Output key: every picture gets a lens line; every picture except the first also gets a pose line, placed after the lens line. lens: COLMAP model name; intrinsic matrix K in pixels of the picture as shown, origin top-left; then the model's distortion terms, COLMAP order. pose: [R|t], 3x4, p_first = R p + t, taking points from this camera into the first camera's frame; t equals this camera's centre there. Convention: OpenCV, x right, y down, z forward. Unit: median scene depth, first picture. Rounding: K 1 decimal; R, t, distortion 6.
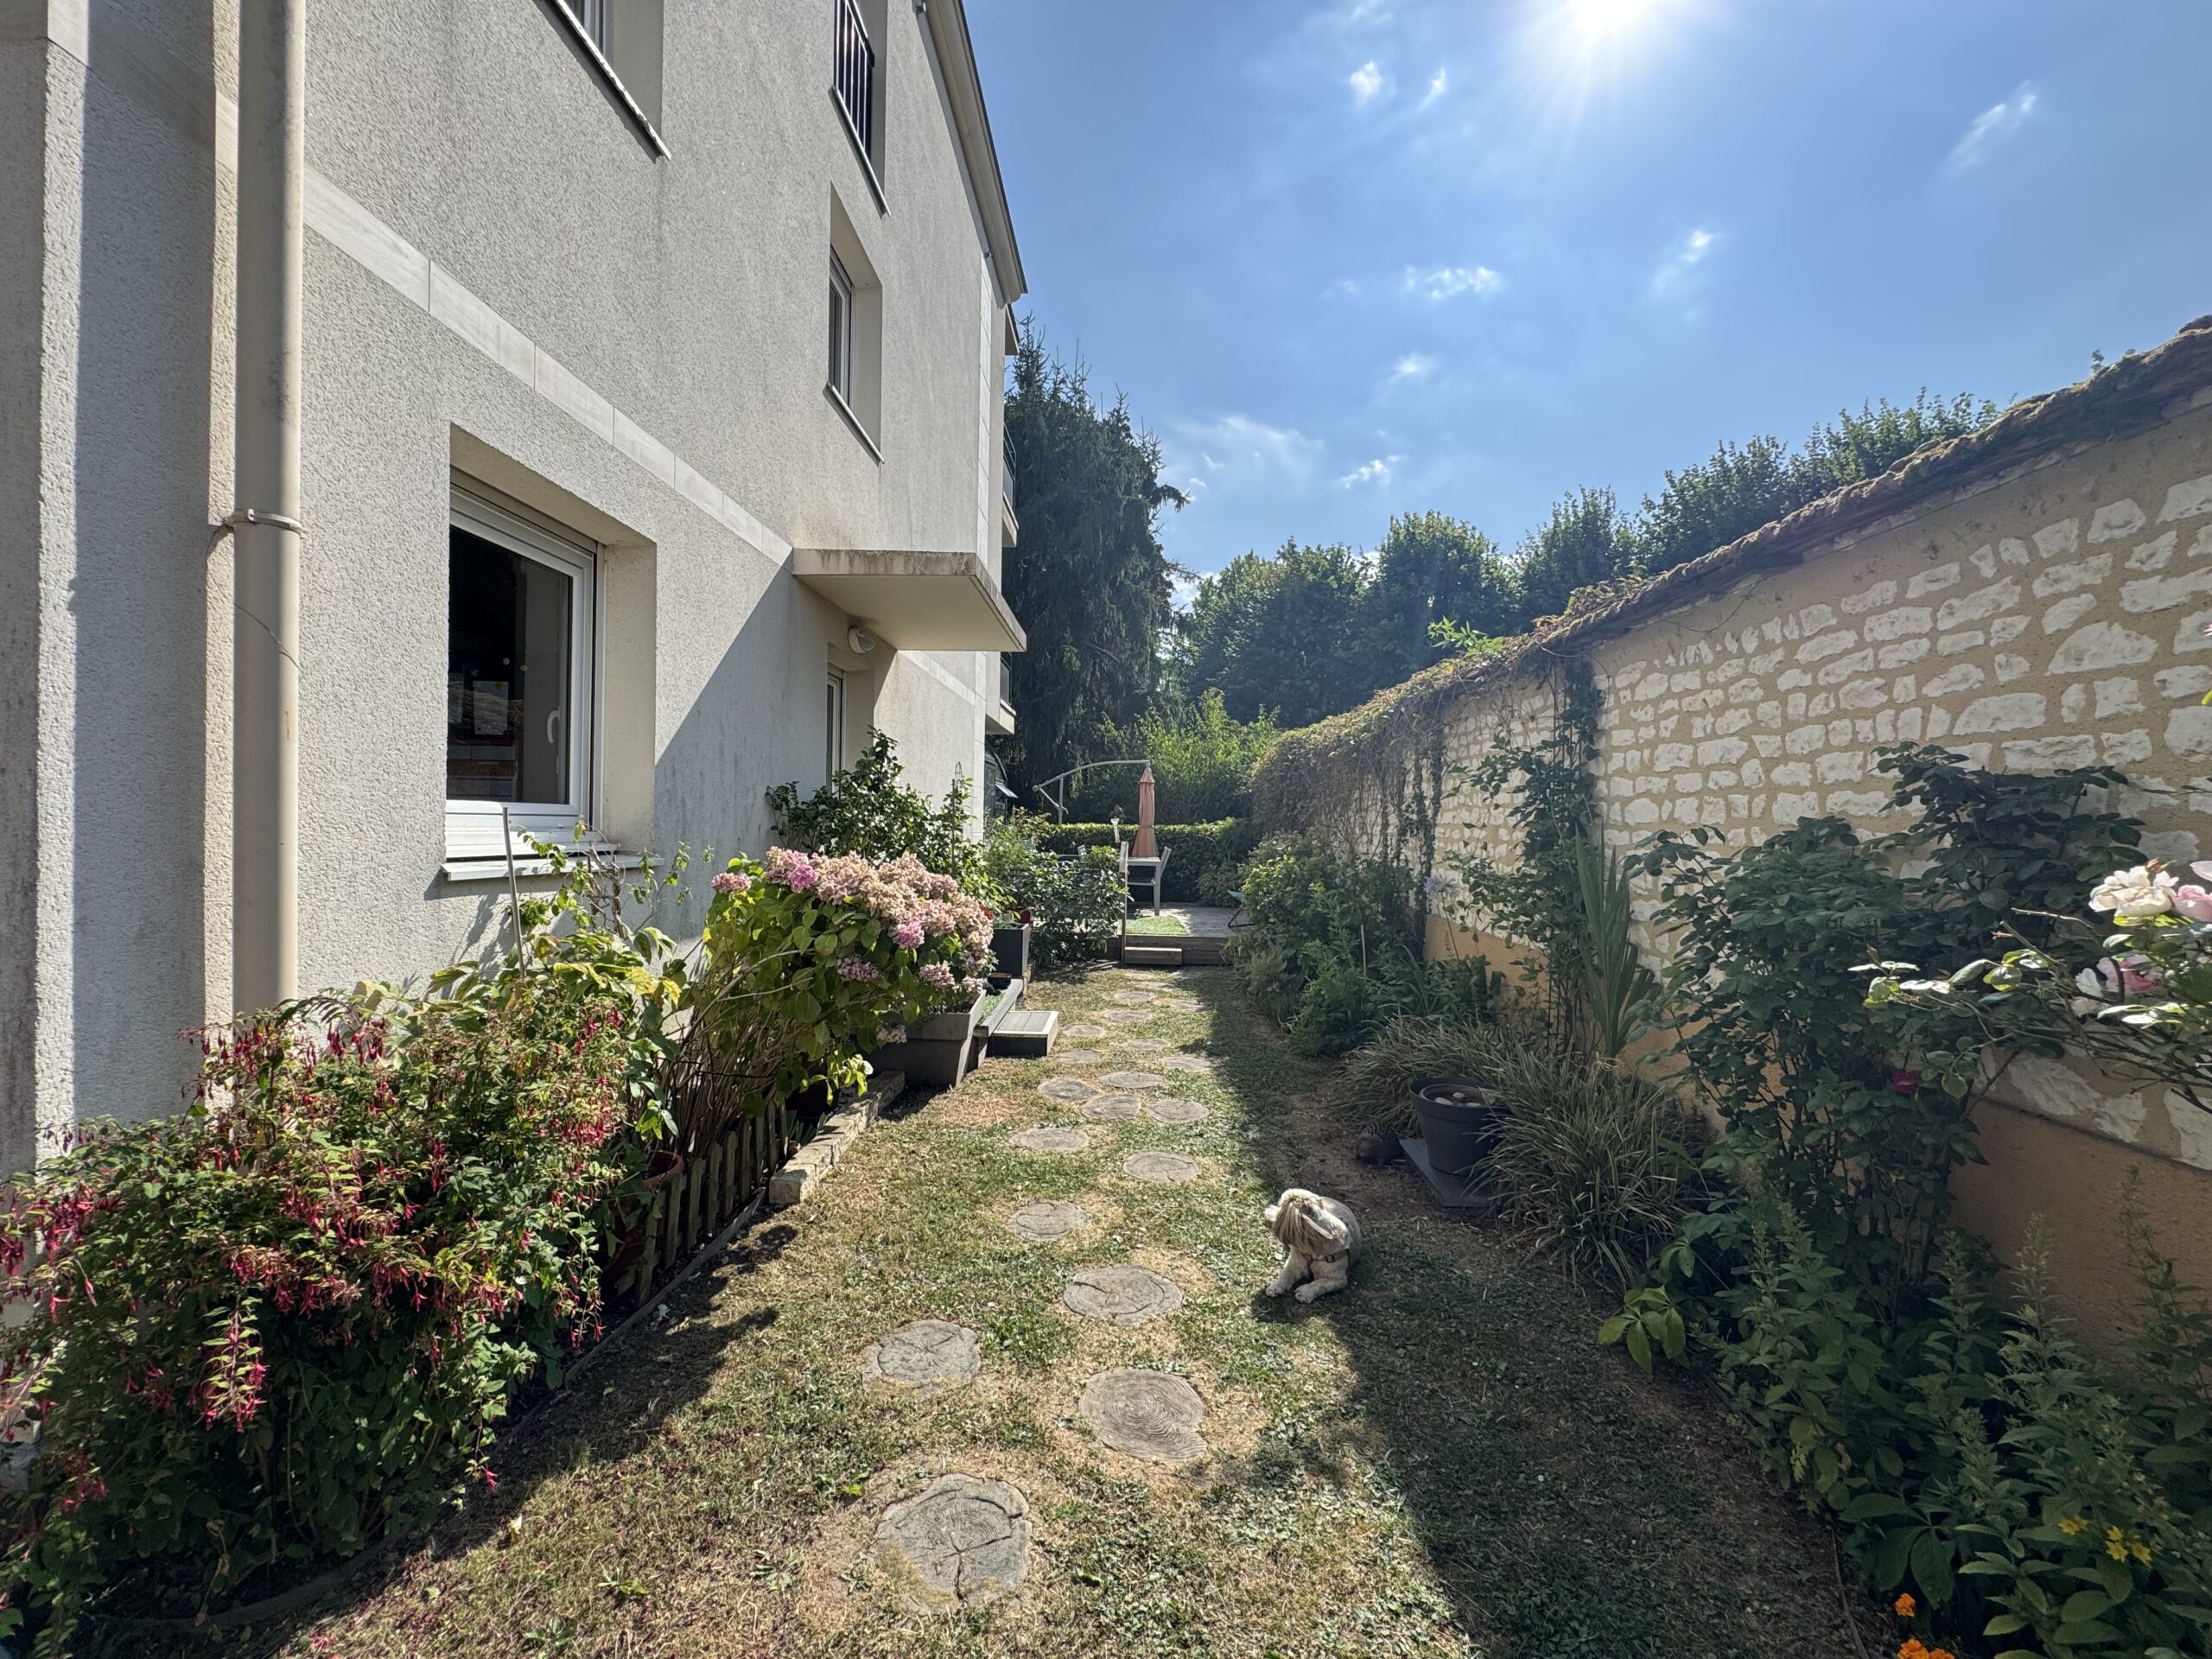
lens RADIAL K [[878.9, 0, 1106.0], [0, 878.9, 829.5], [0, 0, 1]] dist [-0.002060, -0.000201]
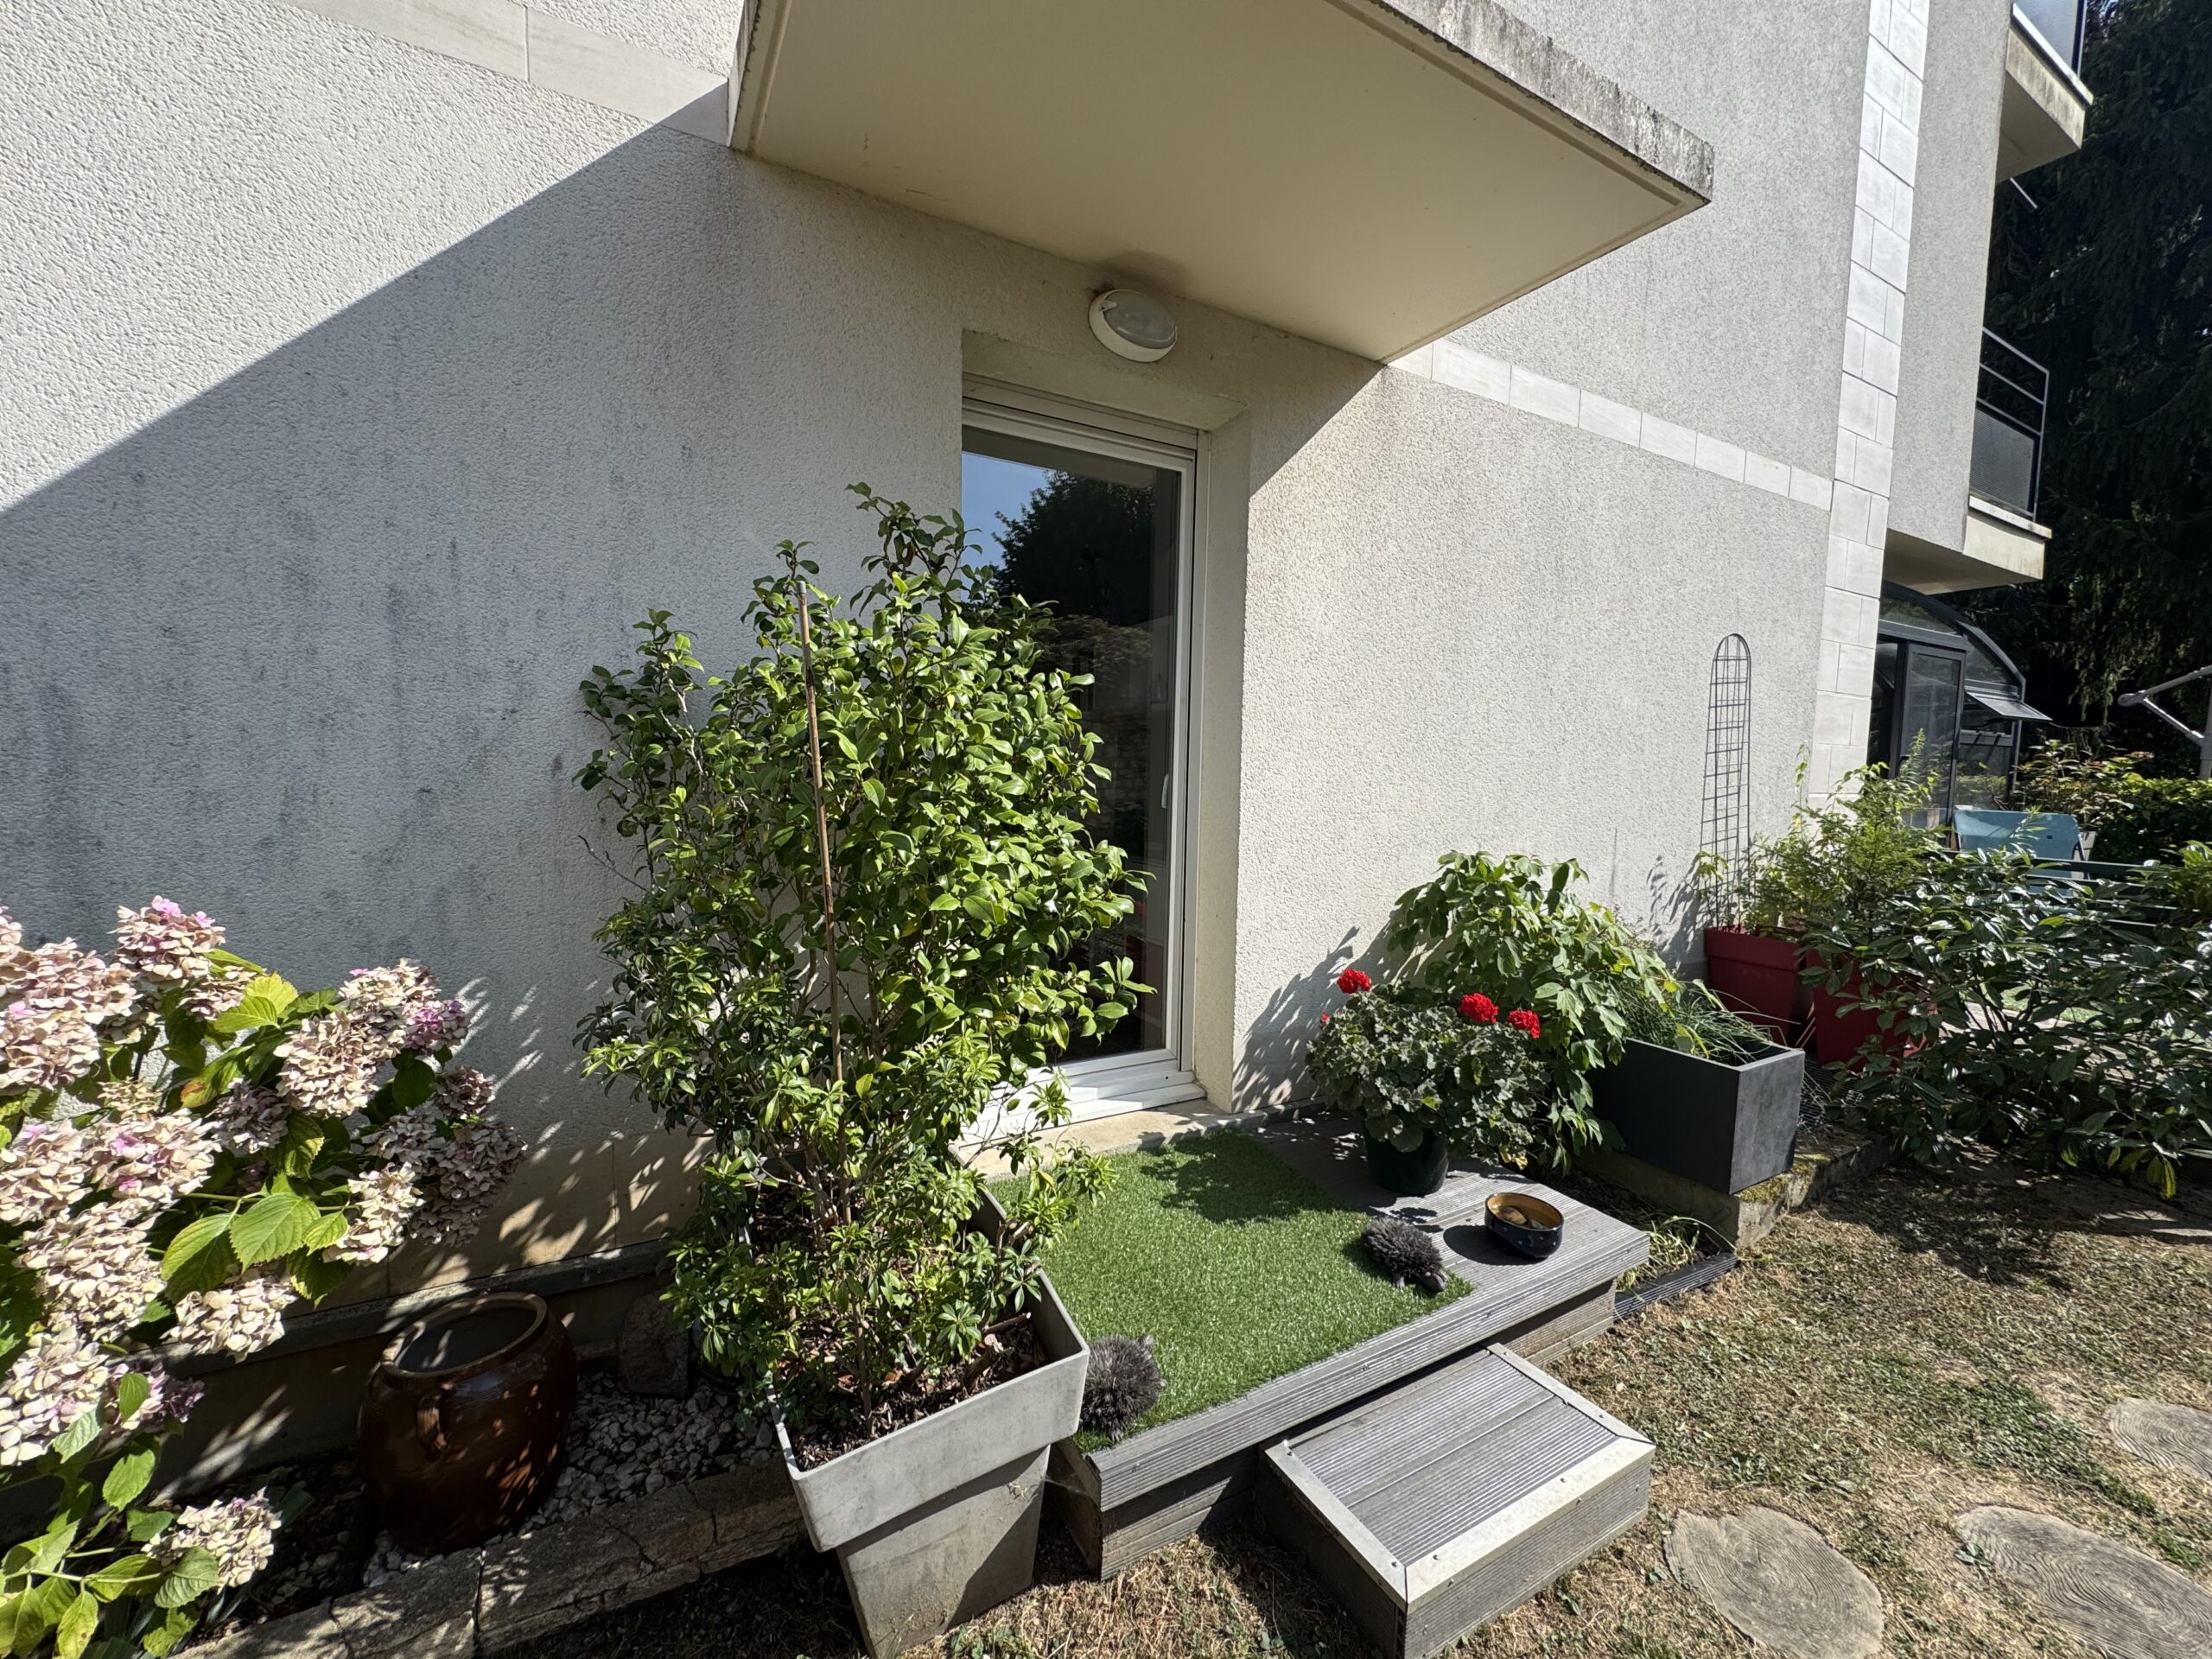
lens RADIAL K [[878.9, 0, 1106.0], [0, 878.9, 829.5], [0, 0, 1]] dist [-0.002060, -0.000201]
pose [[0.527951, 0.061677, -0.847032, 0.029345], [-0.011398, 0.997784, 0.065550, -0.003300], [0.849198, -0.024953, 0.527484, 0.311596]]
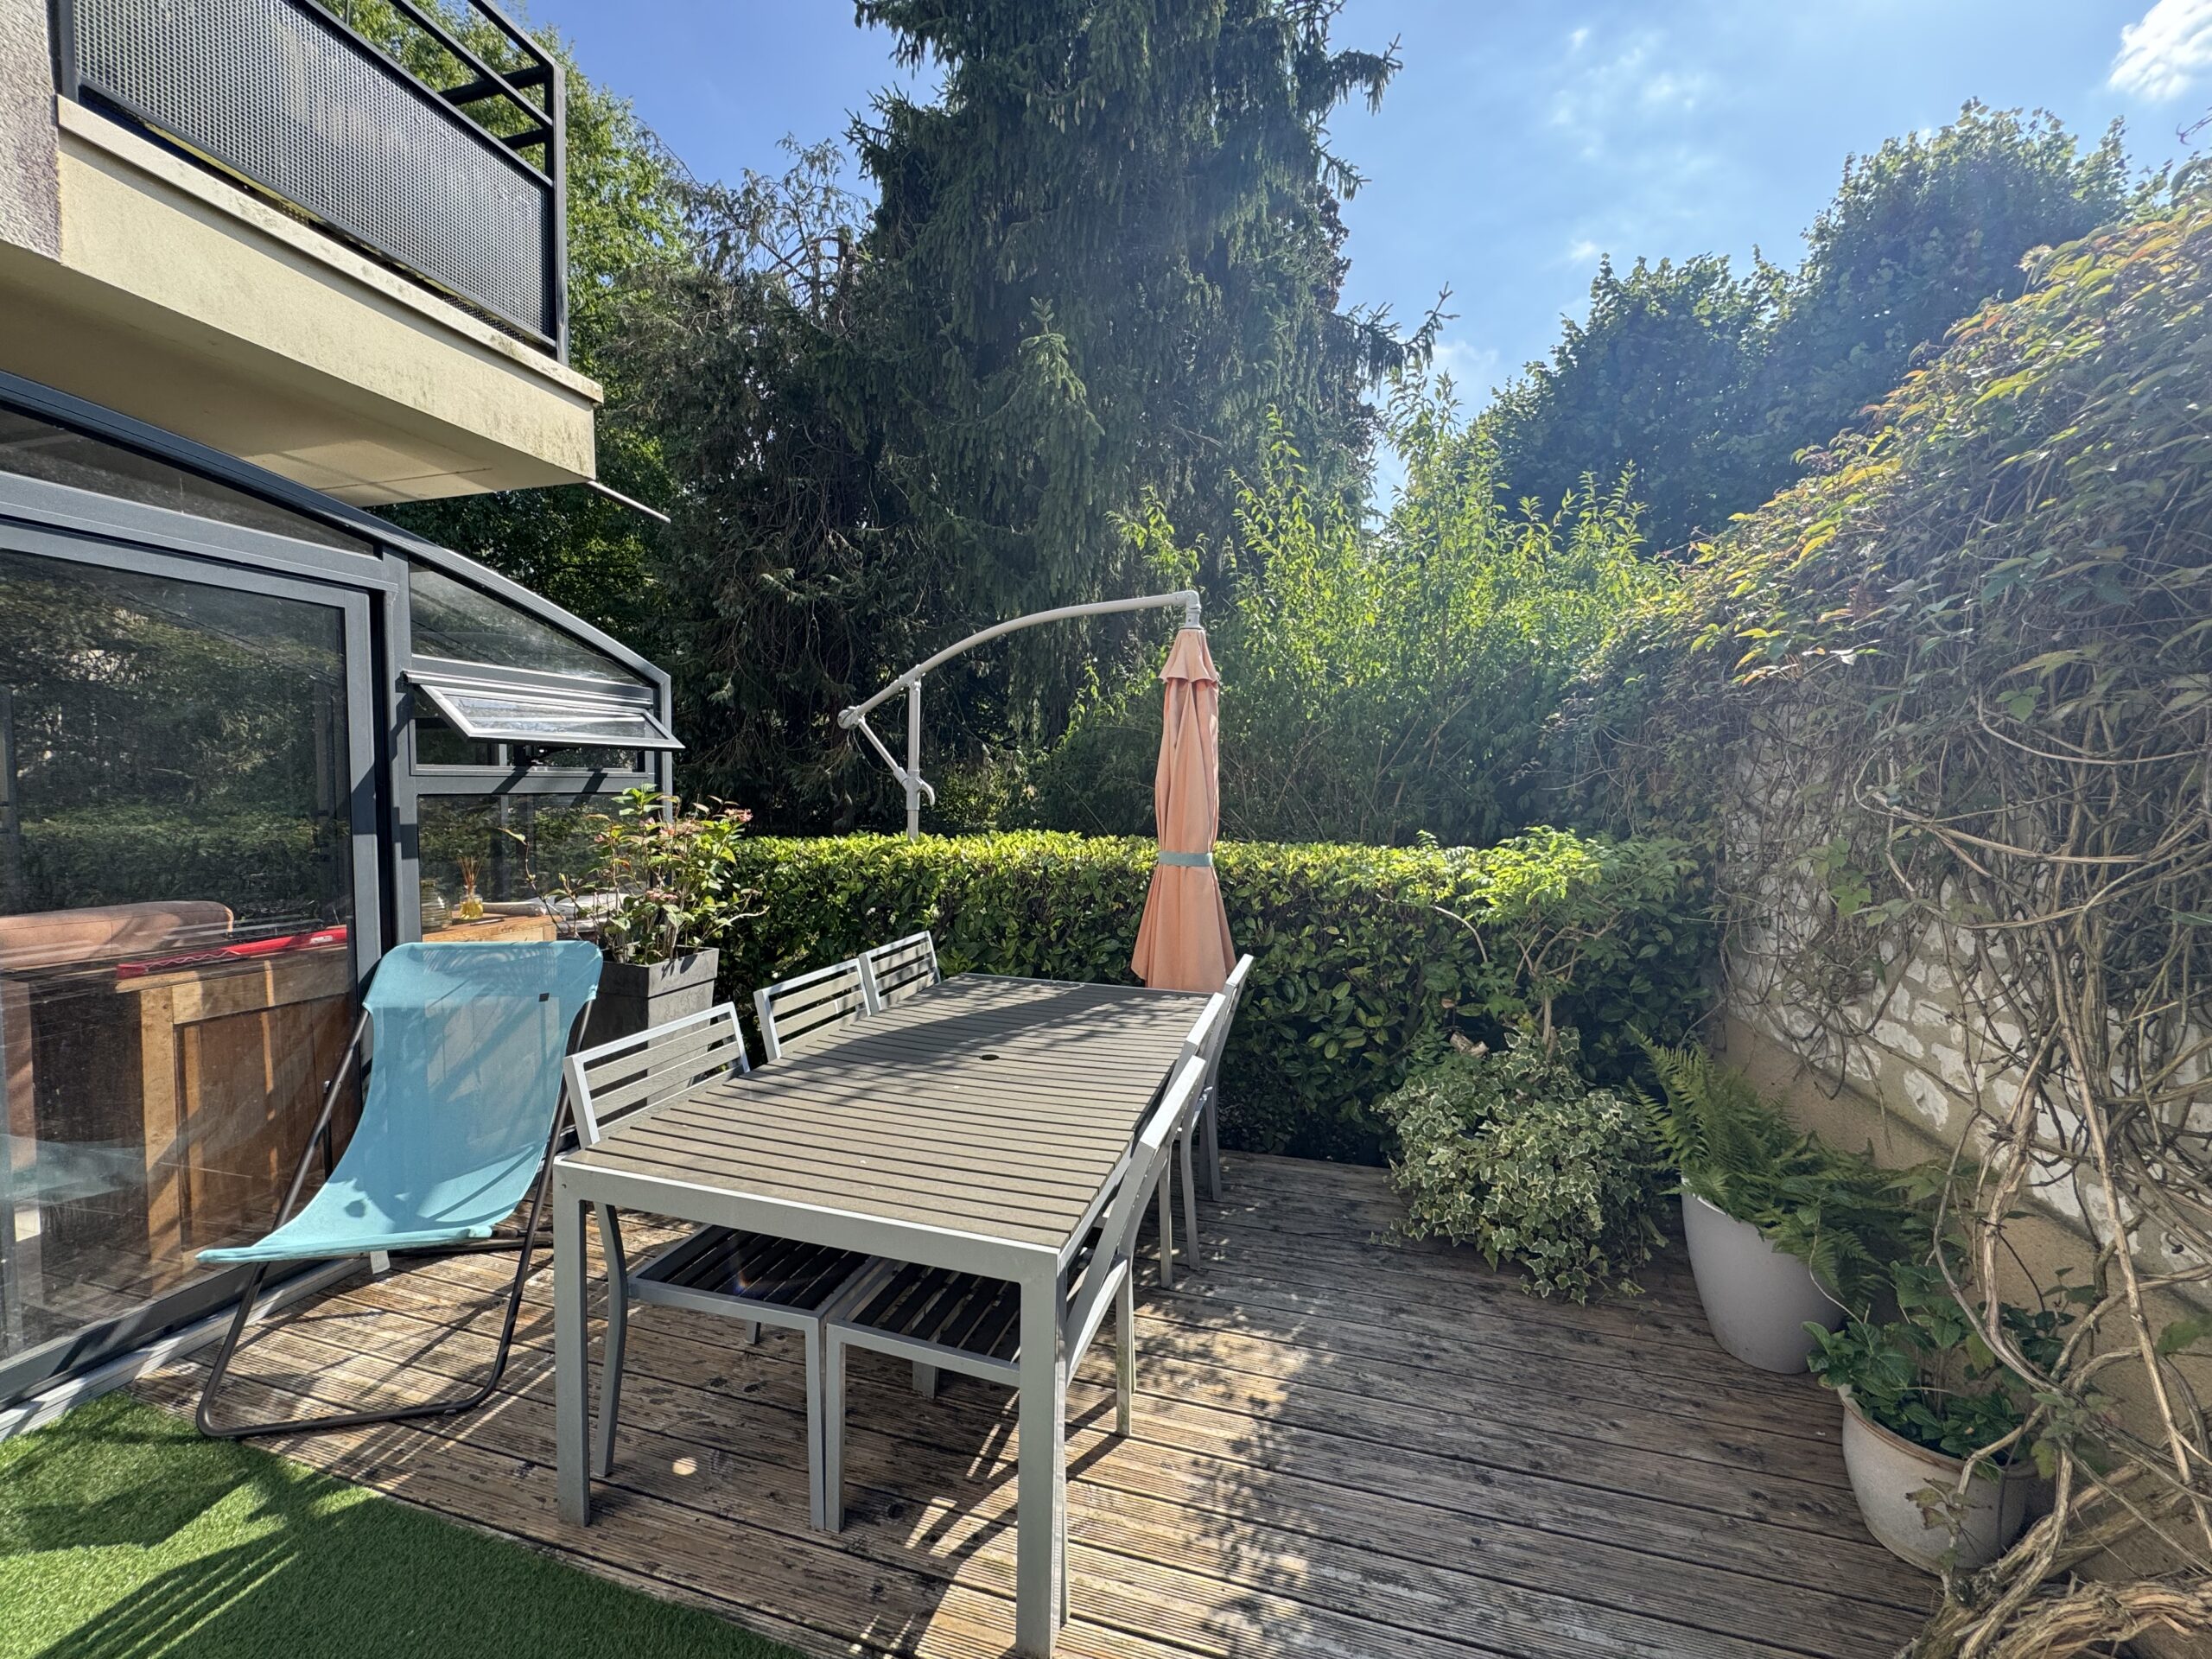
lens RADIAL K [[882.6, 0, 1087.8], [0, 882.6, 831.9], [0, 0, 1]] dist [0.005039, 0.000072]
pose [[0.971120, 0.015064, -0.238114, 0.078605], [-0.002184, 0.998524, 0.054265, -0.025620], [0.238580, -0.052178, 0.969720, 0.744367]]
